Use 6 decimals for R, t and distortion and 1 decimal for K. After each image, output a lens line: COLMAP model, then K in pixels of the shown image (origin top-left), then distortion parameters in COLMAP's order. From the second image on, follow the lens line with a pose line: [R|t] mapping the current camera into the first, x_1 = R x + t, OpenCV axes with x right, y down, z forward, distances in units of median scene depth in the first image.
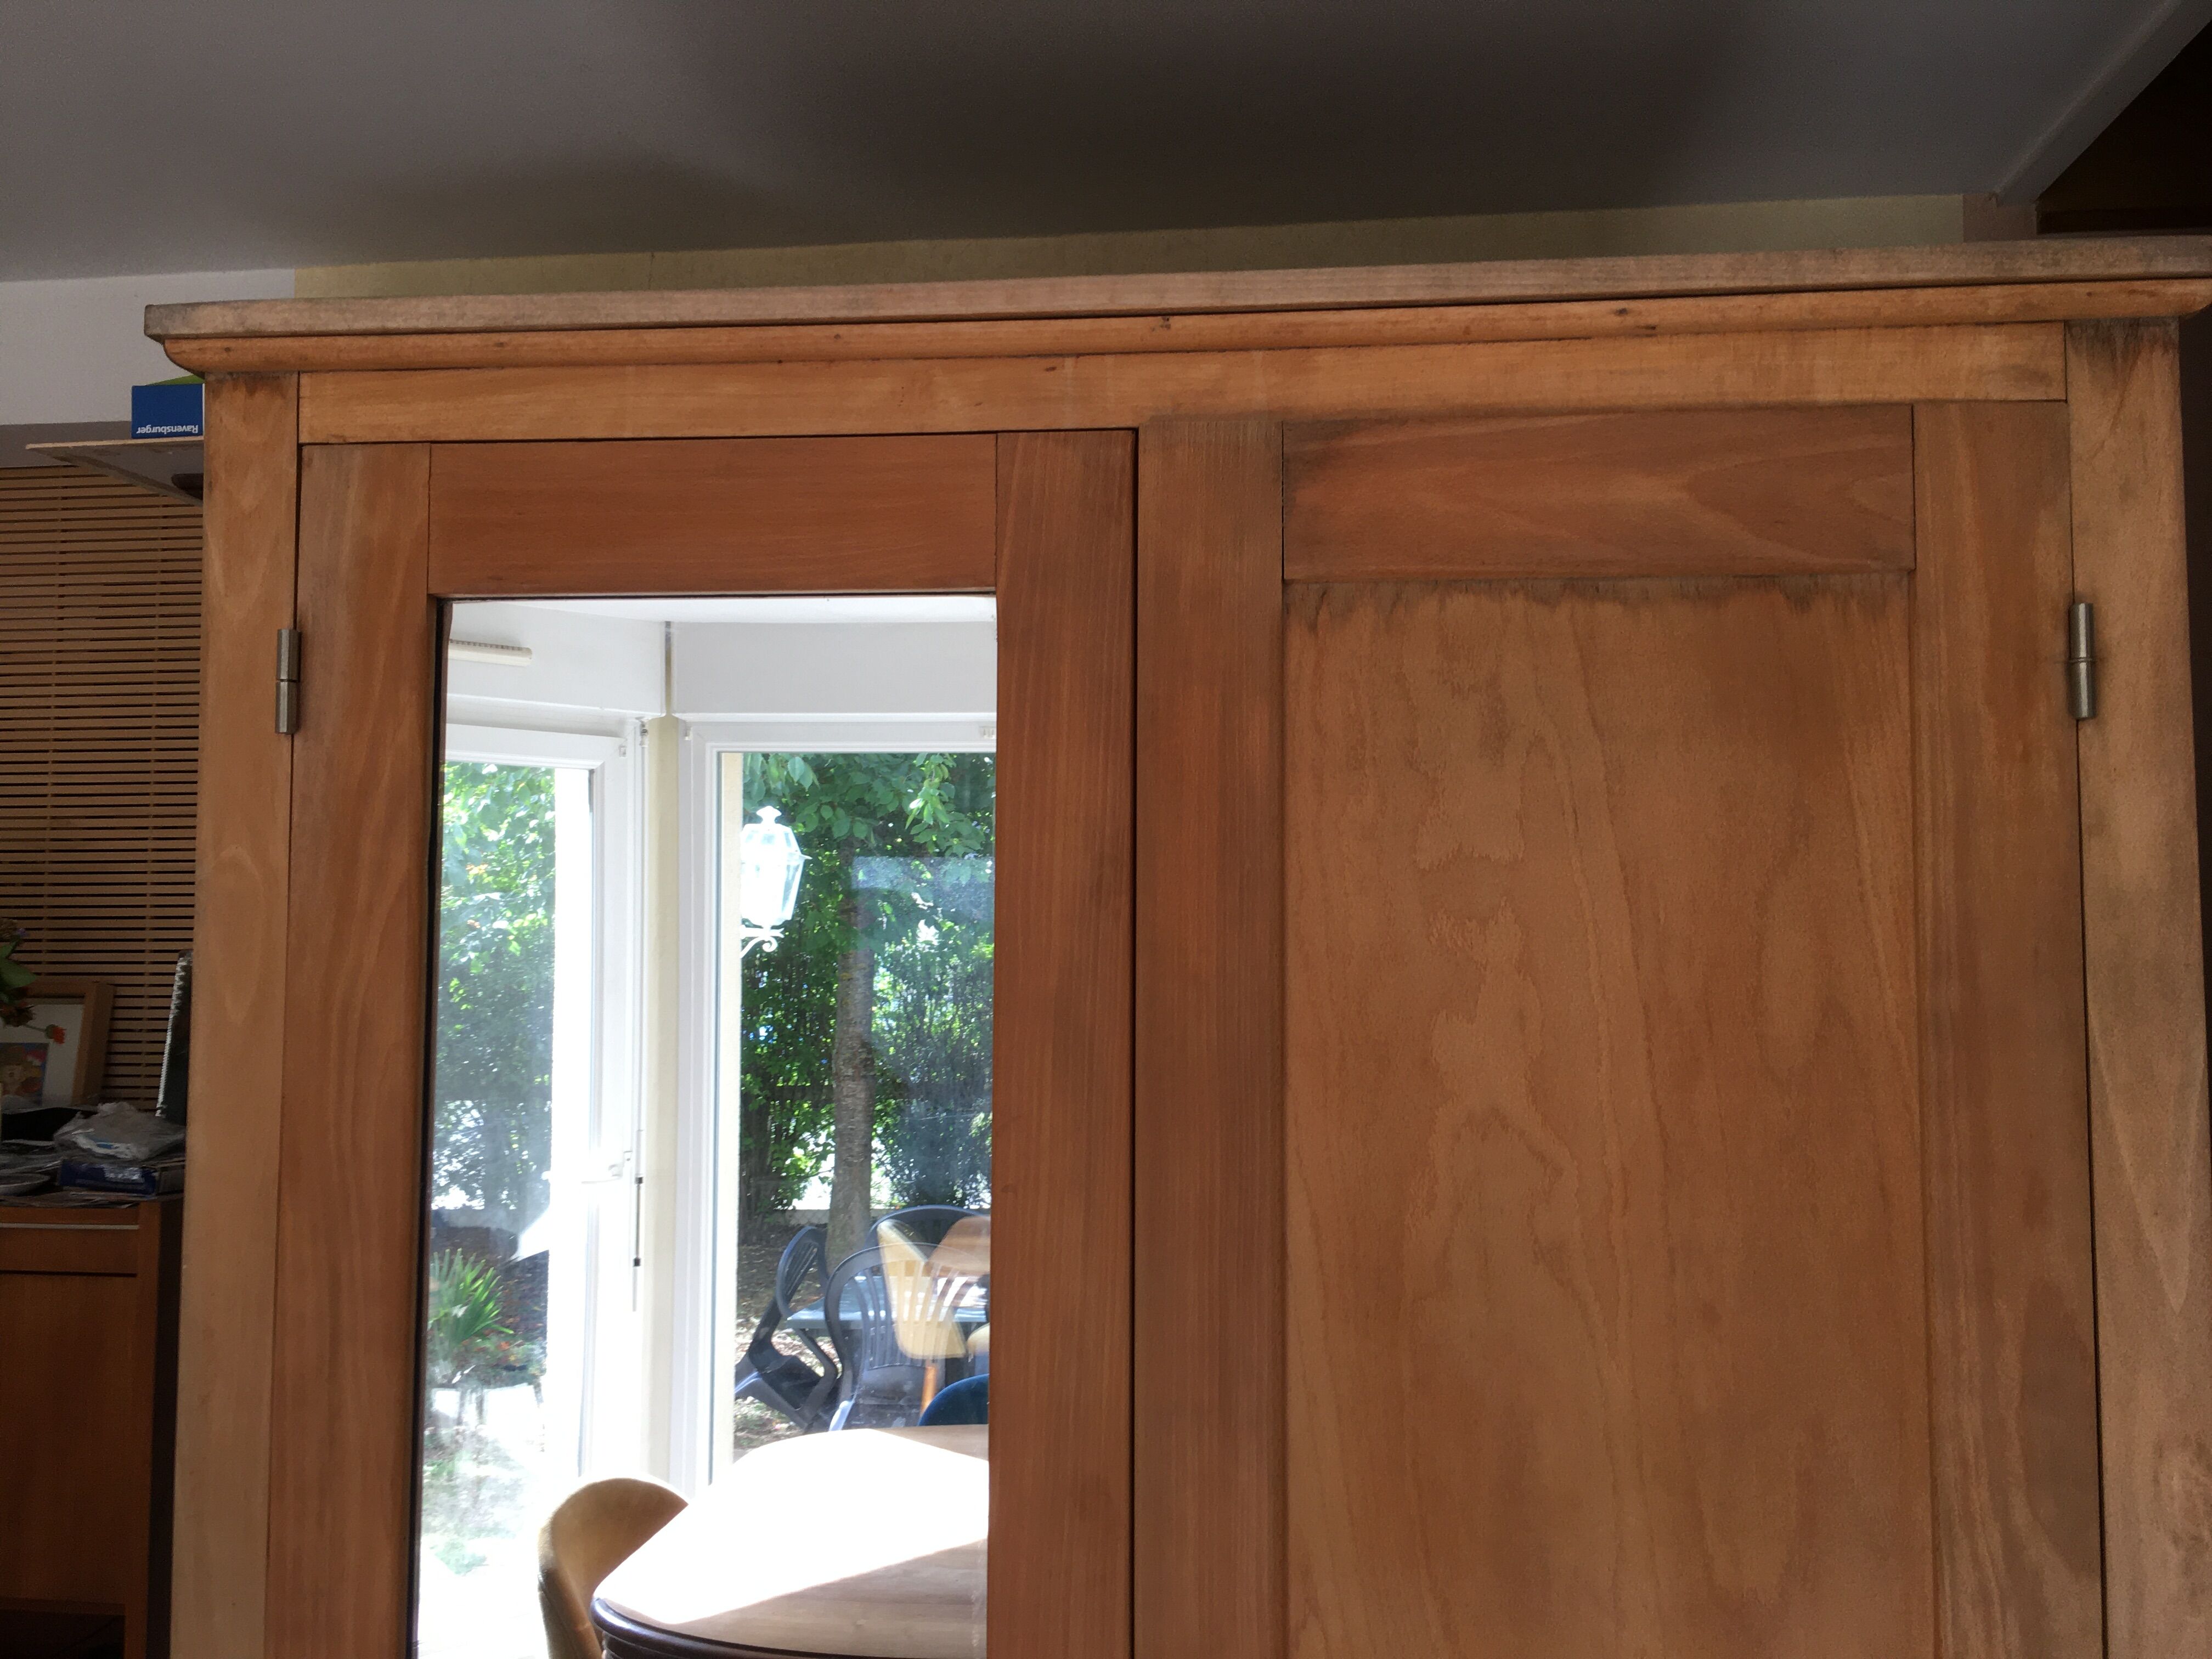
lens RADIAL K [[1852.3, 0, 1060.3], [0, 1852.3, 852.5], [0, 0, 1]] dist [0.056472, -0.090780]
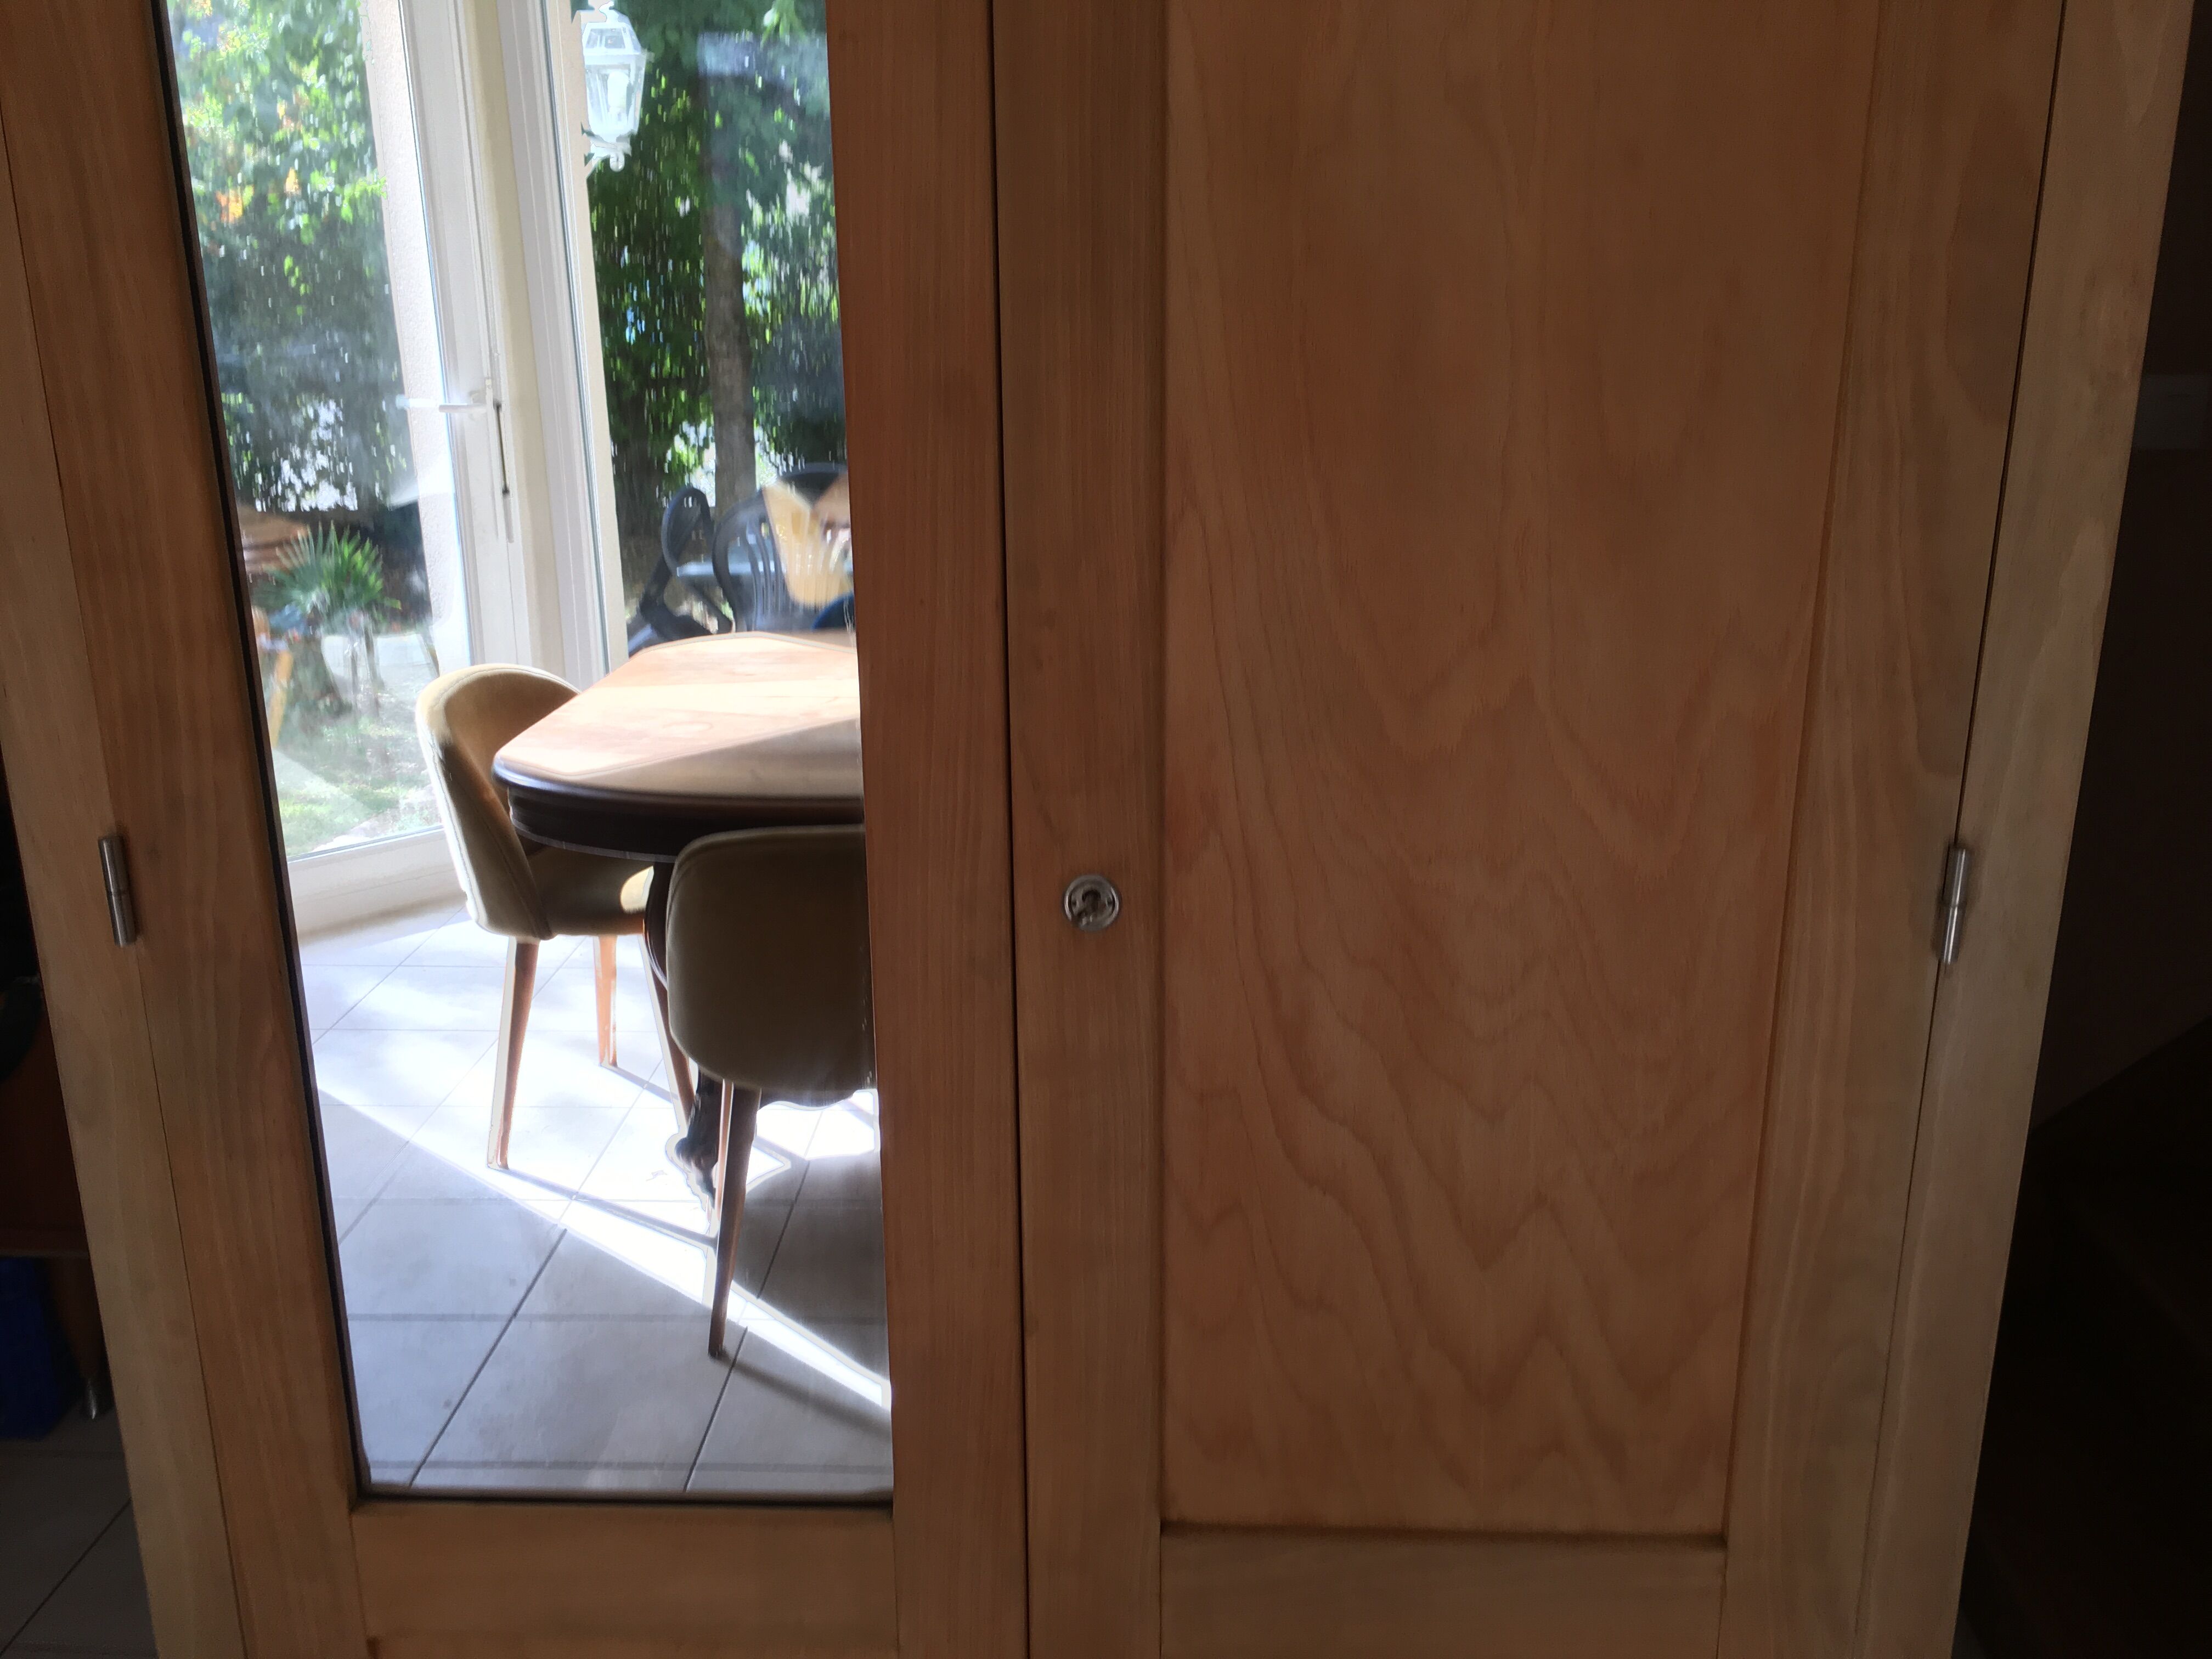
lens RADIAL K [[1852.3, 0, 1060.3], [0, 1852.3, 852.5], [0, 0, 1]] dist [0.056472, -0.090780]
pose [[0.998077, -0.033095, 0.052420, 0.011875], [0.011735, 0.931150, 0.364448, 0.214559], [-0.060872, -0.363132, 0.929747, 0.049536]]
